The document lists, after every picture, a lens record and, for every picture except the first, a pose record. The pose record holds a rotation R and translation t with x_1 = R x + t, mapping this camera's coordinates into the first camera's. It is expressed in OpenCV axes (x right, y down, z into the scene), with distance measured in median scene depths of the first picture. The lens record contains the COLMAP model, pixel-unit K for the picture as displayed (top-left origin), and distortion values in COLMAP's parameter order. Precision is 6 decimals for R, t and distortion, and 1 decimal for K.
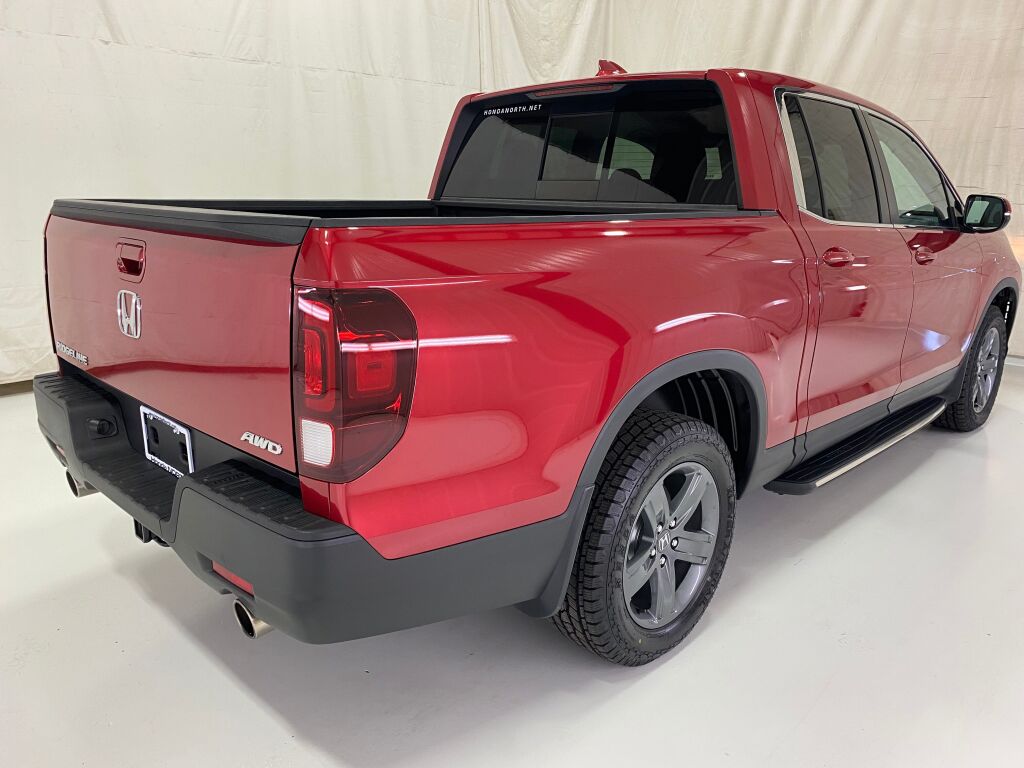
lens RADIAL K [[790.0, 0, 514.3], [0, 790.0, 379.6], [0, 0, 1]] dist [0.019407, -0.005099]
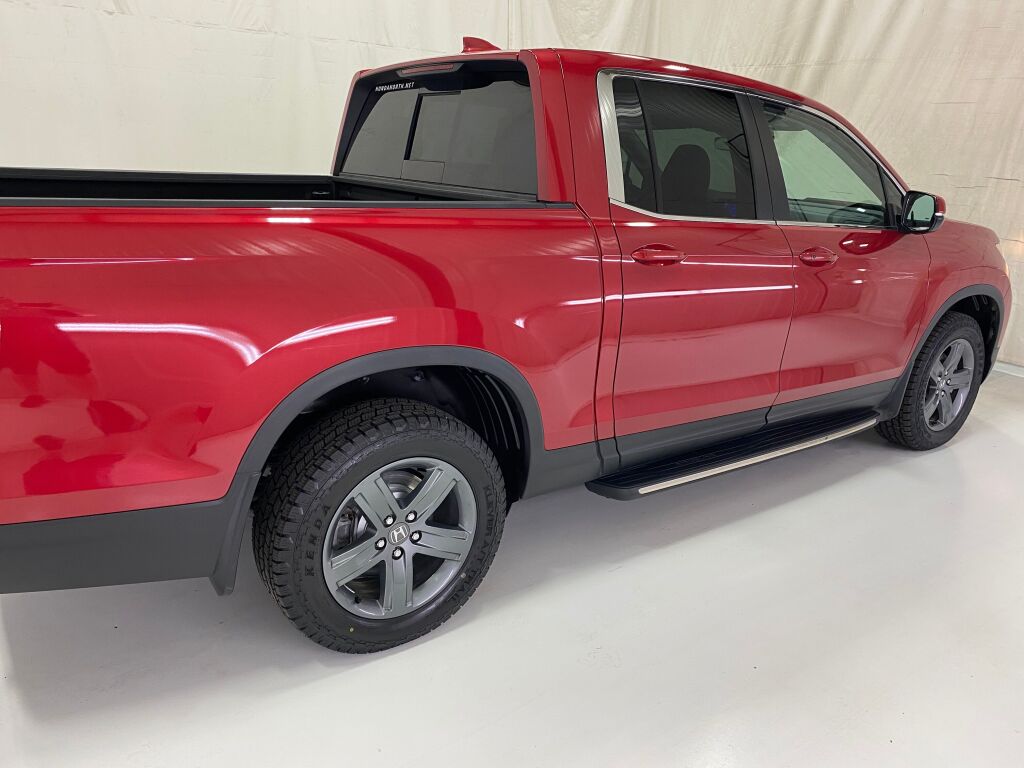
lens RADIAL K [[790.0, 0, 514.3], [0, 790.0, 379.6], [0, 0, 1]] dist [0.019407, -0.005099]
pose [[0.984926, 0.075513, -0.155622, 0.340053], [-0.069883, 0.996698, 0.041340, -0.028481], [0.158230, -0.029842, 0.986951, 0.036912]]
